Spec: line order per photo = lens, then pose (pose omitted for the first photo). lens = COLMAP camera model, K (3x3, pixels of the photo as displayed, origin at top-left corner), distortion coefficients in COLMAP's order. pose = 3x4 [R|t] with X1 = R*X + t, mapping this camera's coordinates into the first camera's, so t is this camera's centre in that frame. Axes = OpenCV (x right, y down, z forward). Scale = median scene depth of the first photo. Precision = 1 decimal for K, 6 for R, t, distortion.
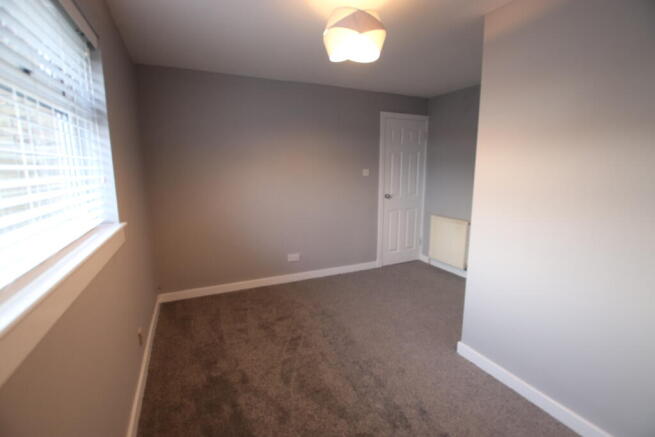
lens RADIAL K [[307.6, 0, 330.5], [0, 307.6, 222.7], [0, 0, 1]] dist [-0.021158, 0.000235]
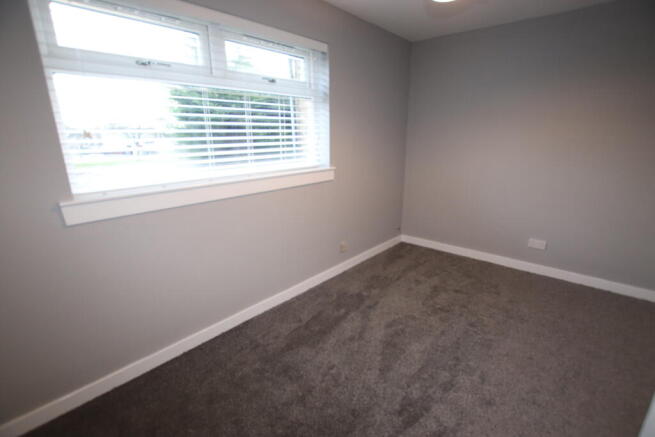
lens RADIAL K [[307.6, 0, 330.5], [0, 307.6, 222.7], [0, 0, 1]] dist [-0.021158, 0.000235]
pose [[0.392225, 0.253295, -0.884308, 0.595199], [-0.154246, 0.965840, 0.208235, -0.039674], [0.906845, 0.054726, 0.417897, 0.284932]]
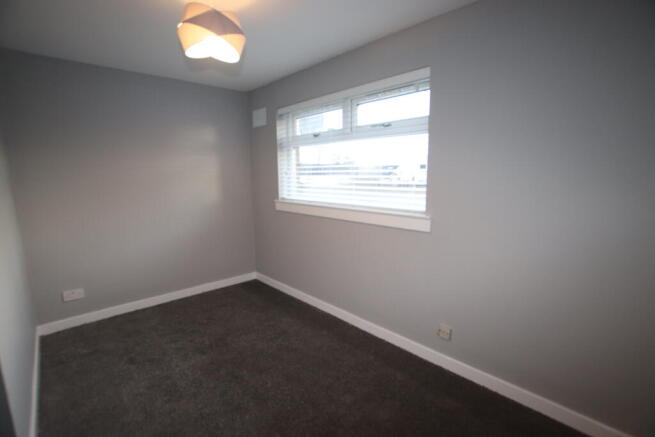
lens RADIAL K [[280.9, 0, 327.5], [0, 280.9, 218.5], [0, 0, 1]] dist [-0.018053, 0.000024]
pose [[-0.937725, 0.059912, -0.342174, 0.057864], [-0.054817, 0.947153, 0.316063, -0.243433], [0.343027, 0.315137, -0.884885, 1.428163]]
